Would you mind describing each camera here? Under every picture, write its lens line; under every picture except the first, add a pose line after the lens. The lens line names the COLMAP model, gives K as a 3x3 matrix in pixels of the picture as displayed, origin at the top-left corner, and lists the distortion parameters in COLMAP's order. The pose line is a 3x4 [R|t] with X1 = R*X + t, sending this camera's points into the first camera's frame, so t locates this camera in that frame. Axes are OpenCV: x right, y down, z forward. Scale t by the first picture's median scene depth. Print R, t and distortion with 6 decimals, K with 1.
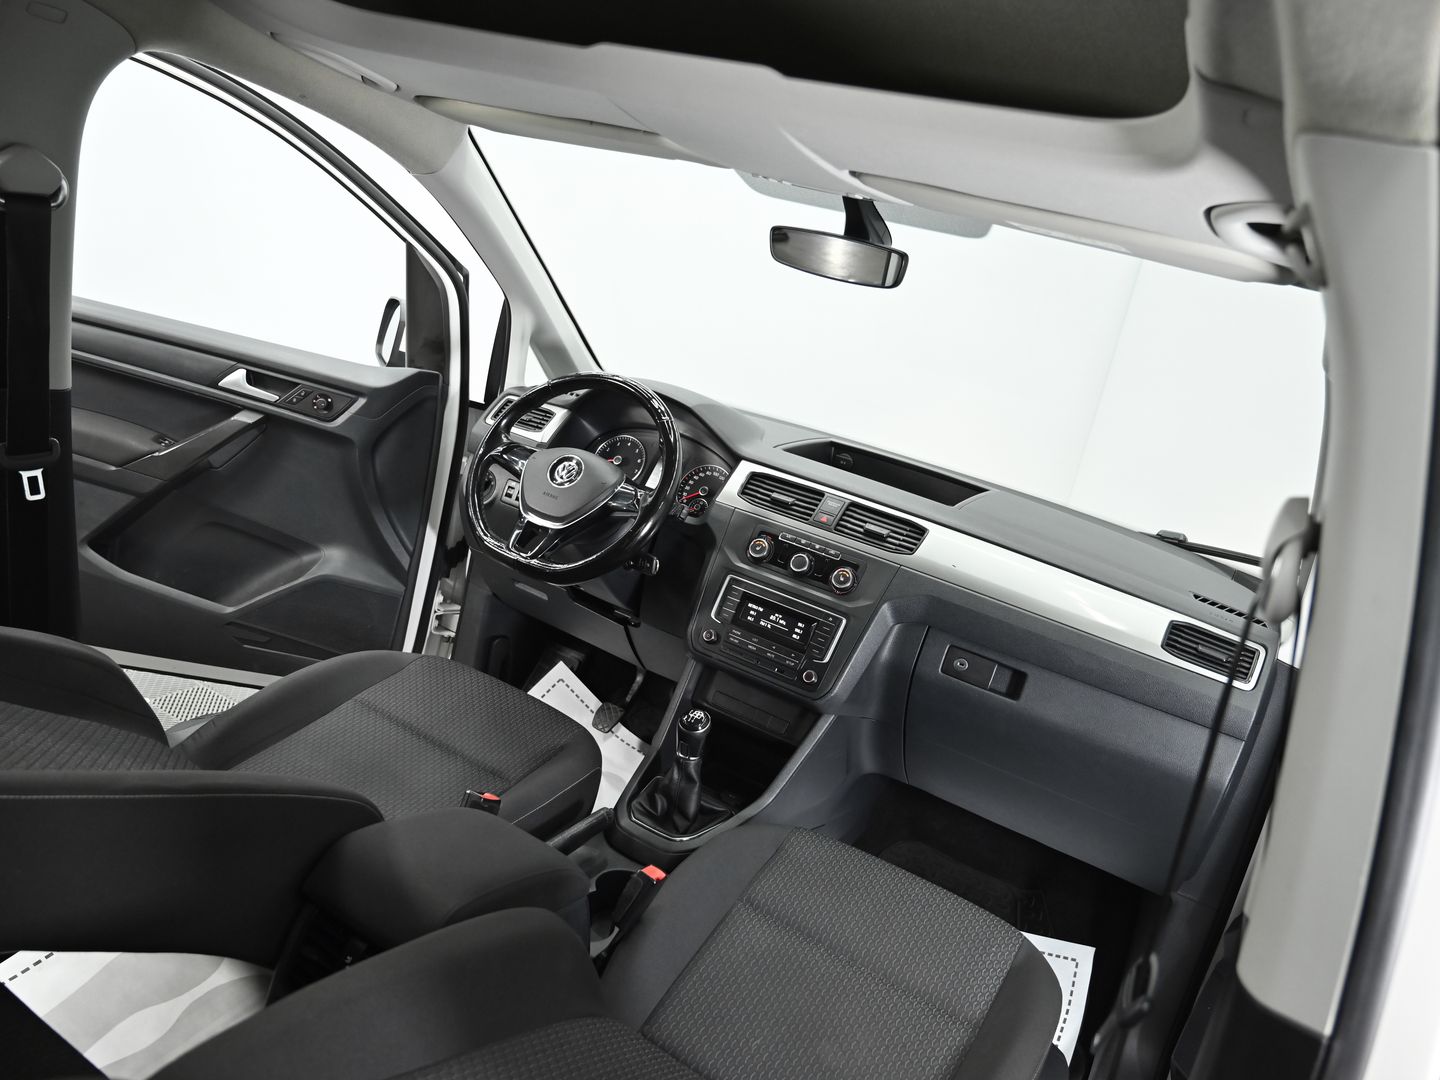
lens RADIAL K [[1023.6, 0, 720.0], [0, 1023.6, 540.0], [0, 0, 1]] dist [-0.002089, 0.000624]
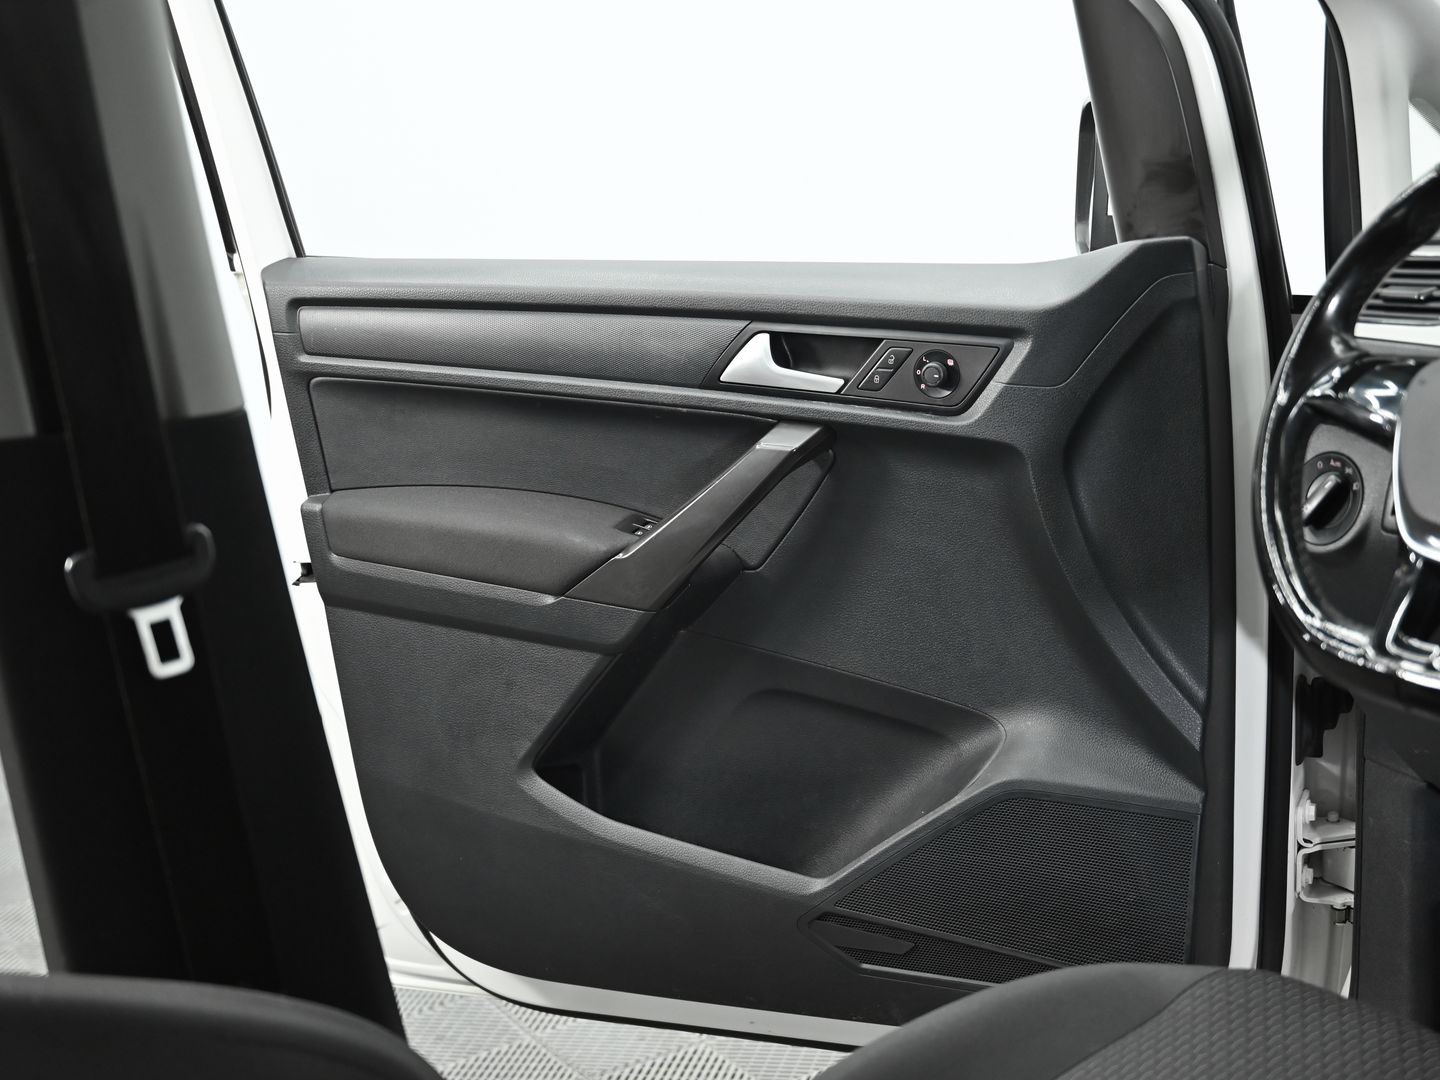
lens RADIAL K [[2162.5, 0, 720.0], [0, 2162.5, 540.0], [0, 0, 1]] dist [-0.015304, -0.065578]
pose [[0.820056, -0.165329, -0.547881, 0.021745], [0.126029, 0.986030, -0.108908, 0.032565], [0.558233, 0.020262, 0.829437, 0.375134]]
